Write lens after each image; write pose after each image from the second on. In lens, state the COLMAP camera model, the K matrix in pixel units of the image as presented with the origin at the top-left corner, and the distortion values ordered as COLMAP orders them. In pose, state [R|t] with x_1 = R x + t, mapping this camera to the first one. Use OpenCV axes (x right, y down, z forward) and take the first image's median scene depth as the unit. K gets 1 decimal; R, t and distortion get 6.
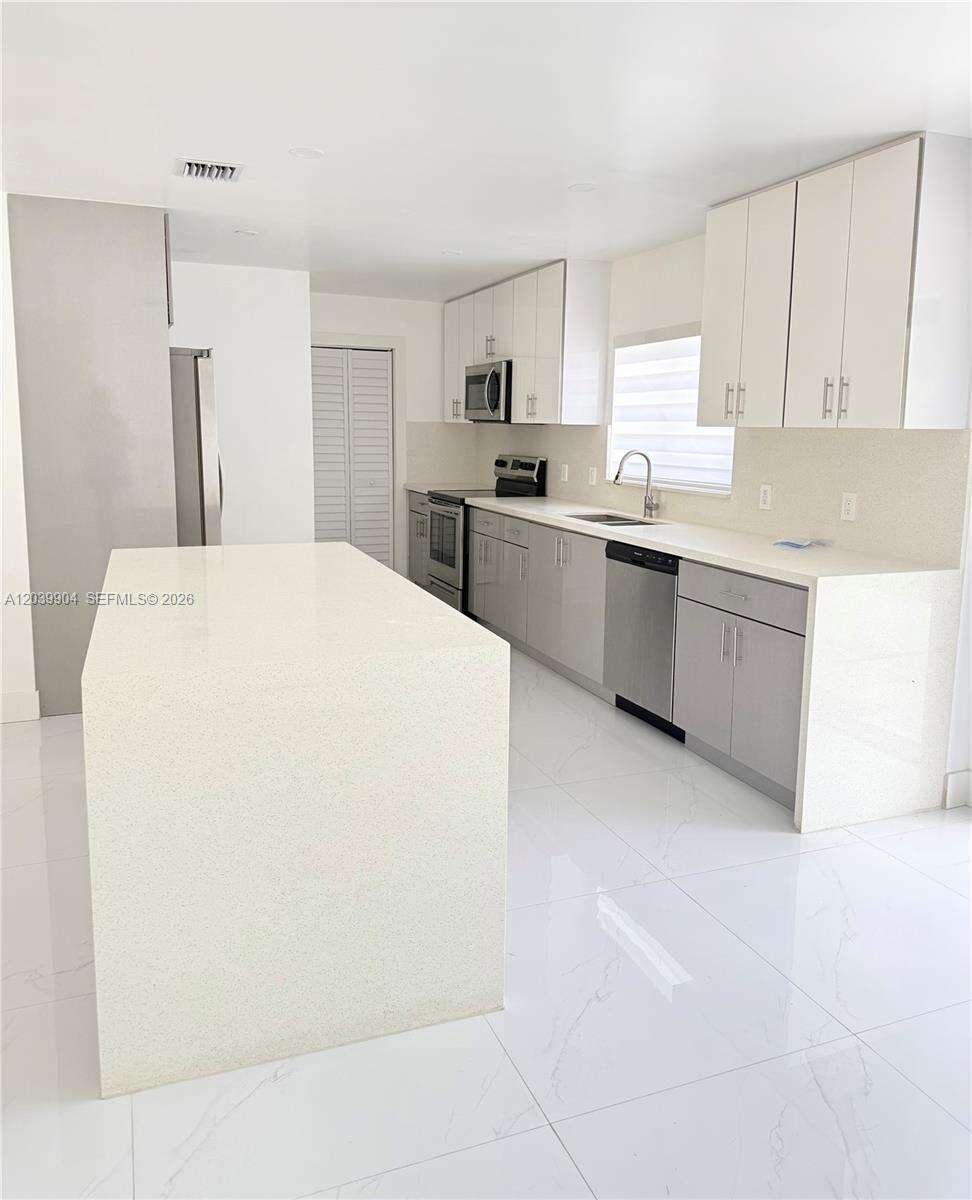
lens RADIAL K [[938.1, 0, 471.7], [0, 938.1, 559.0], [0, 0, 1]] dist [0.101430, -0.106020]
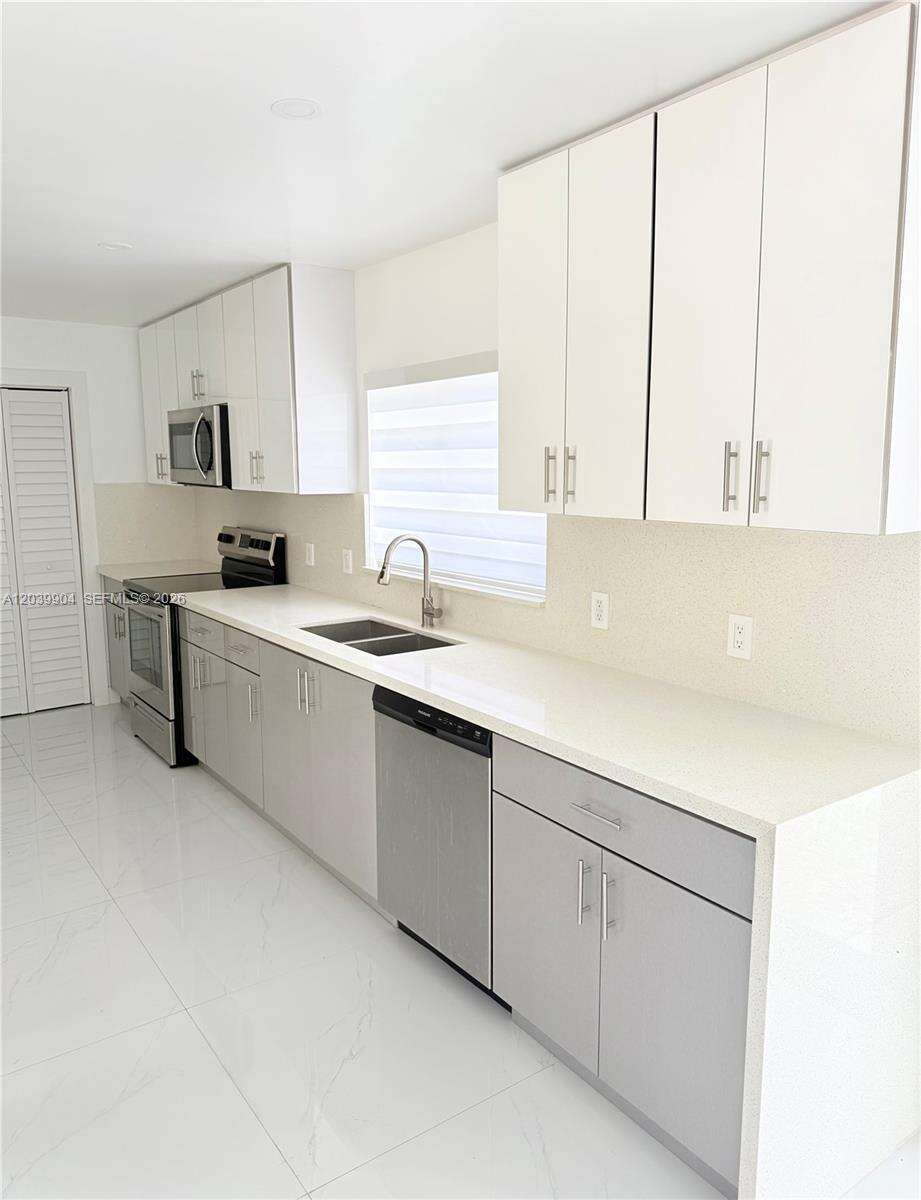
lens RADIAL K [[872.5, 0, 475.7], [0, 872.5, 592.9], [0, 0, 1]] dist [0.134057, -0.275852]
pose [[0.963500, -0.055113, 0.261975, 0.046910], [0.053346, 0.998480, 0.013857, -0.072494], [-0.262341, 0.000624, 0.964975, 0.328341]]
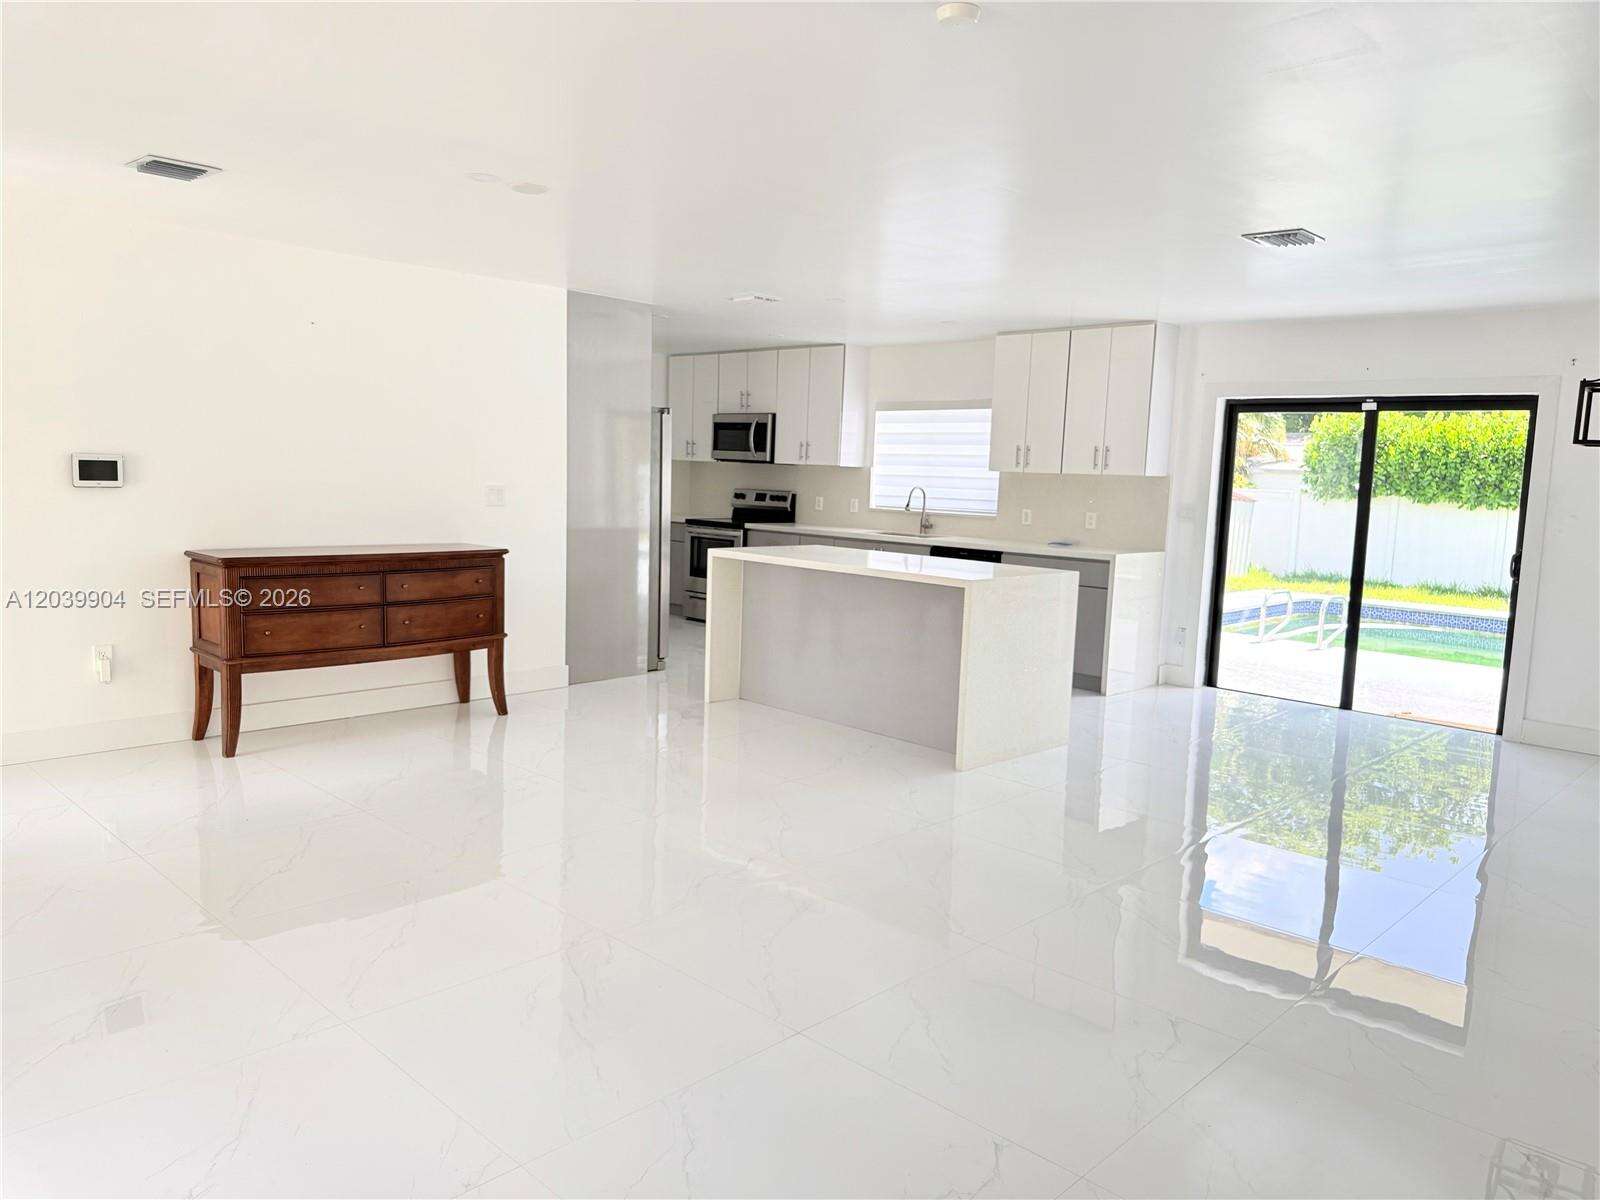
lens RADIAL K [[1170.1, 0, 800.0], [0, 1170.1, 600.0], [0, 0, 1]] dist [0.101040, -0.120394]
pose [[0.906022, -0.027682, 0.422324, -0.680454], [0.036561, 0.999248, -0.012939, 0.066746], [-0.421648, 0.027163, 0.906353, -0.480904]]
